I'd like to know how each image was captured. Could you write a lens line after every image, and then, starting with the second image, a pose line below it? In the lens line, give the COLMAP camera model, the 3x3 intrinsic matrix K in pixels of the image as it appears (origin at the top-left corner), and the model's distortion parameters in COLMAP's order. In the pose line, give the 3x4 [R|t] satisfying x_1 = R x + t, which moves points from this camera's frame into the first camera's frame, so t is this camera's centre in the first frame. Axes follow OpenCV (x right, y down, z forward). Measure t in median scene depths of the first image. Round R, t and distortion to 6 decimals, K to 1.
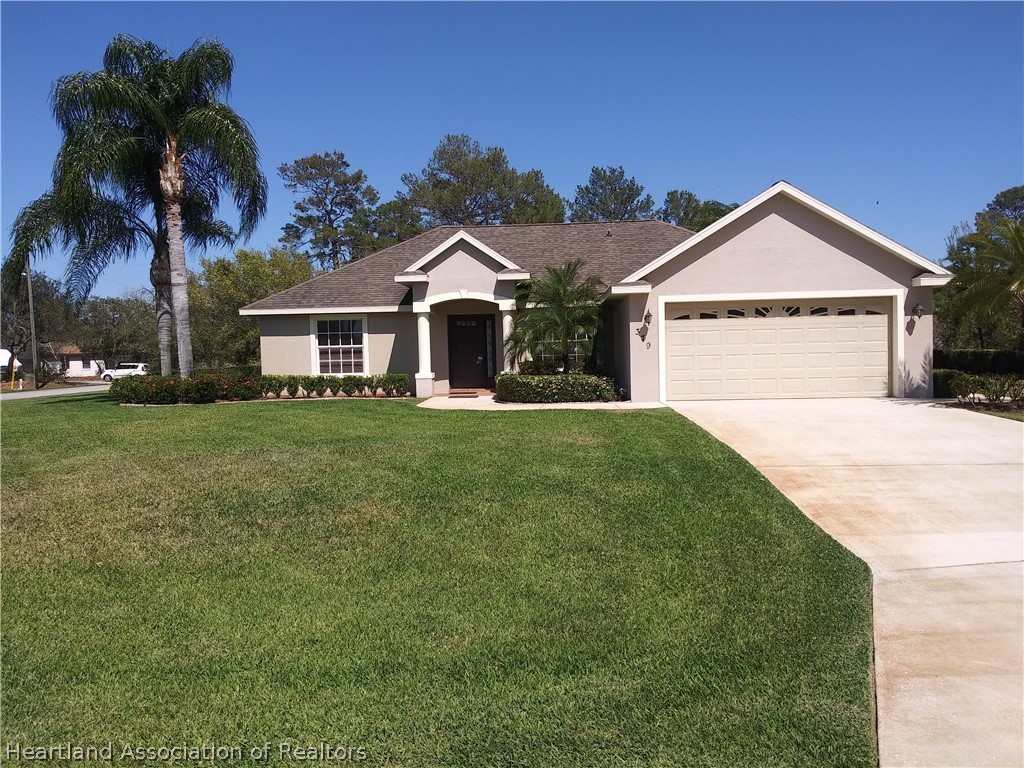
lens RADIAL K [[797.7, 0, 513.4], [0, 797.7, 380.3], [0, 0, 1]] dist [0.078205, -0.186218]
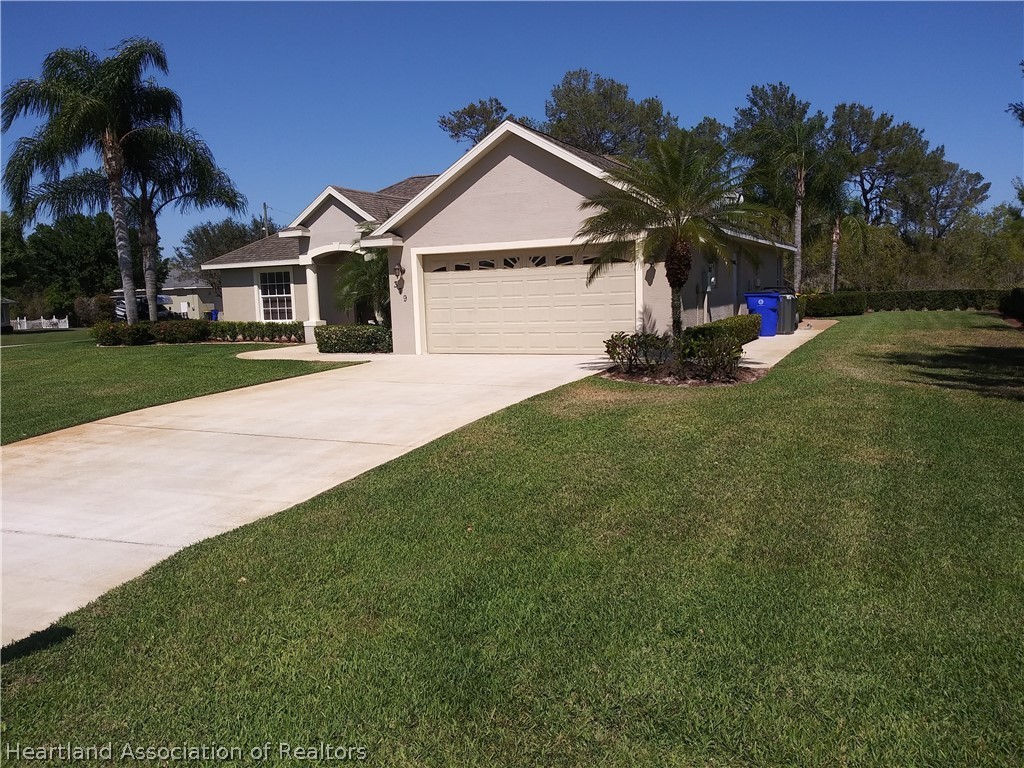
lens RADIAL K [[782.5, 0, 512.0], [0, 782.5, 384.0], [0, 0, 1]] dist [0.055764, -0.076256]
pose [[0.919444, 0.039437, -0.391239, 0.568288], [-0.004569, 0.995962, 0.089654, -0.021048], [0.393195, -0.080644, 0.915912, 0.117530]]
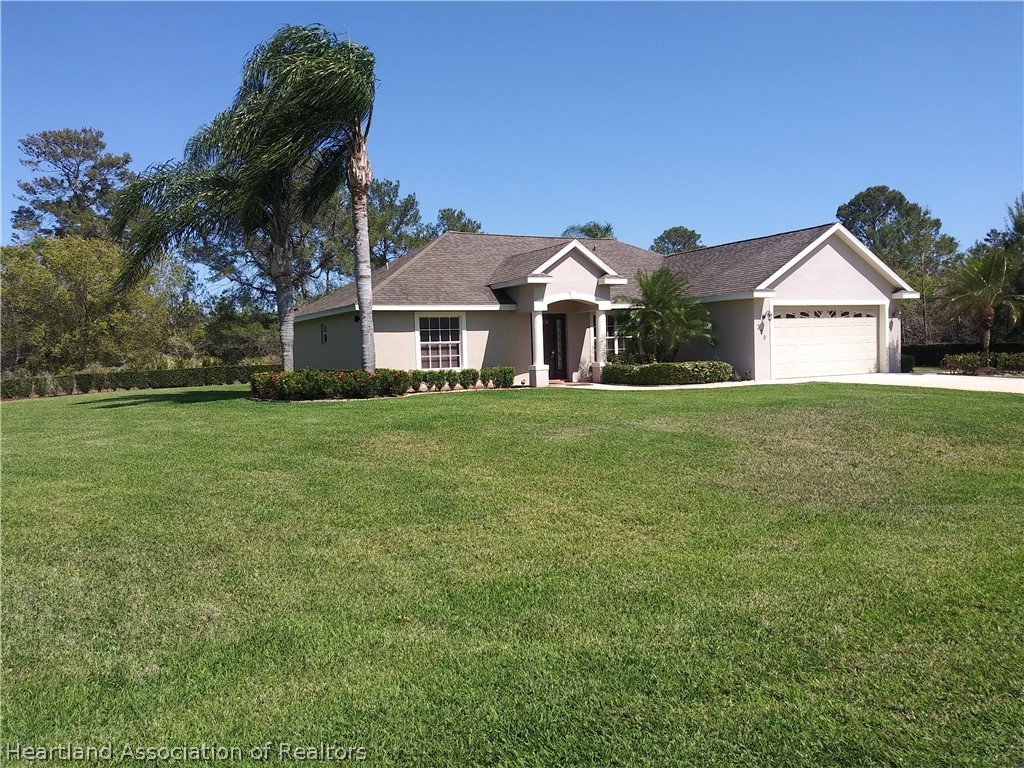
lens RADIAL K [[785.4, 0, 512.1], [0, 785.4, 377.9], [0, 0, 1]] dist [0.065205, -0.088269]
pose [[0.851930, -0.024338, 0.523090, -0.728371], [0.033541, 0.999404, -0.008126, 0.016558], [-0.522581, 0.024468, 0.852239, 0.086270]]
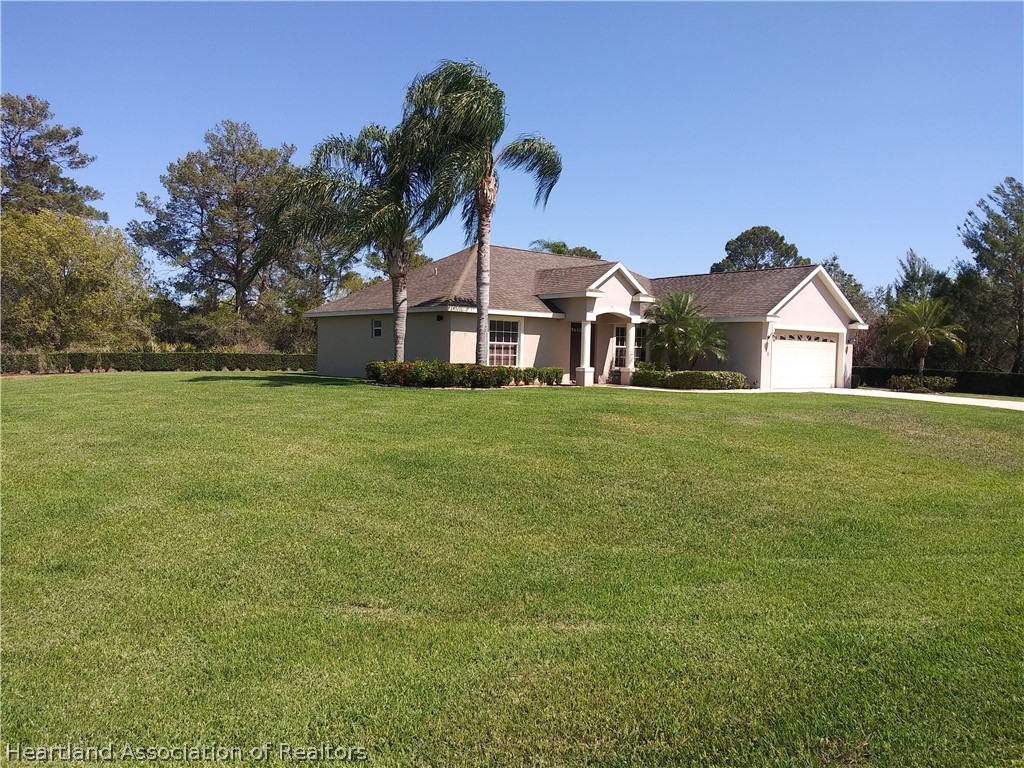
lens RADIAL K [[785.4, 0, 512.1], [0, 785.4, 377.9], [0, 0, 1]] dist [0.065205, -0.088269]
pose [[0.728310, 0.018089, 0.685009, -1.082387], [-0.012577, 0.999836, -0.013031, 0.026003], [-0.685133, 0.000876, 0.728418, 0.159082]]
